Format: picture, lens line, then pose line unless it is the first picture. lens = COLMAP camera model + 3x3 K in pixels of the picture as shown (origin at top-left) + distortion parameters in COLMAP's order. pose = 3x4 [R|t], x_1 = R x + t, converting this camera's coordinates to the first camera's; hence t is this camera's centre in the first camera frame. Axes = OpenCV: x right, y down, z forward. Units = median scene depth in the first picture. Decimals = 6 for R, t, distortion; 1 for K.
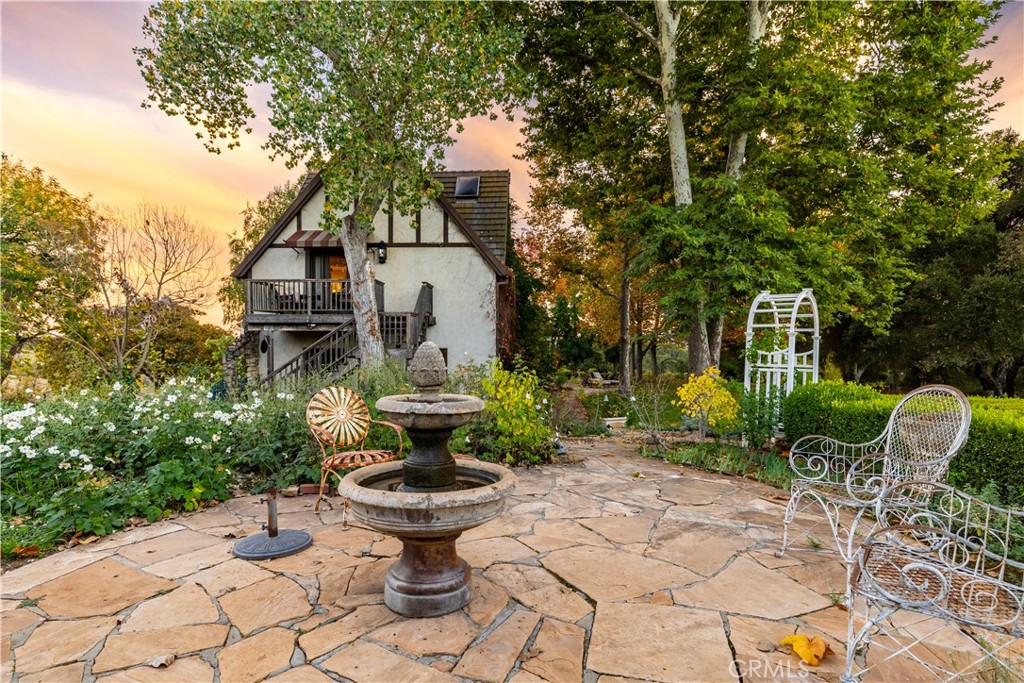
lens RADIAL K [[560.9, 0, 511.9], [0, 560.9, 342.5], [0, 0, 1]] dist [0.000453, 0.000042]
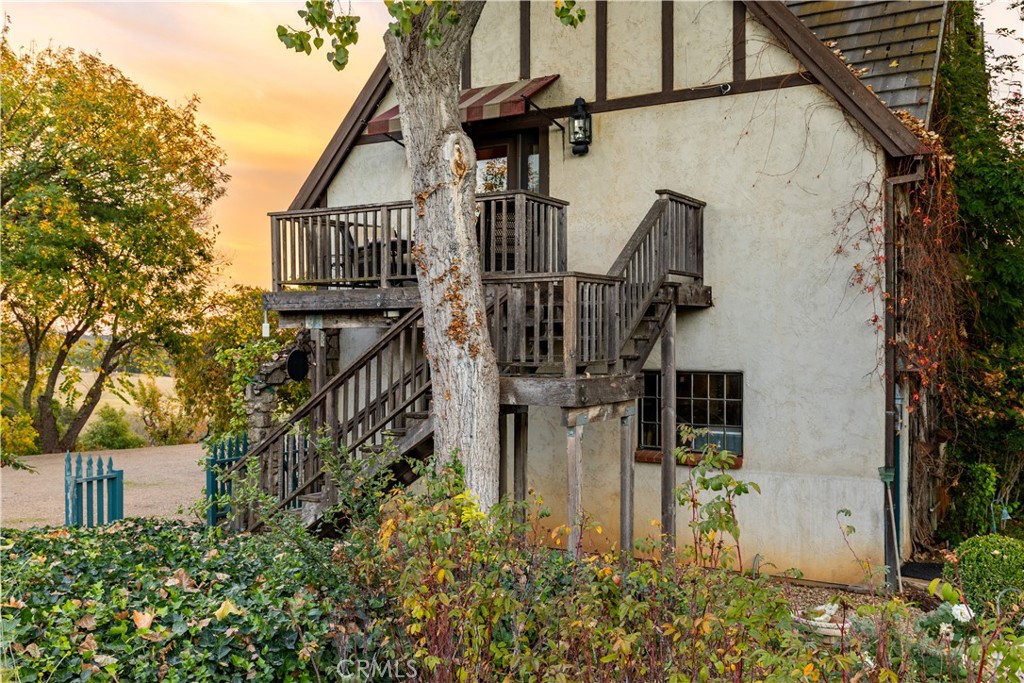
lens RADIAL K [[966.1, 0, 511.6], [0, 966.1, 338.0], [0, 0, 1]] dist [0.005807, 0.000000]
pose [[0.868864, -0.003234, -0.495040, 0.064543], [0.003650, 0.999993, -0.000125, -0.011360], [0.495037, -0.001698, 0.868870, 0.381332]]
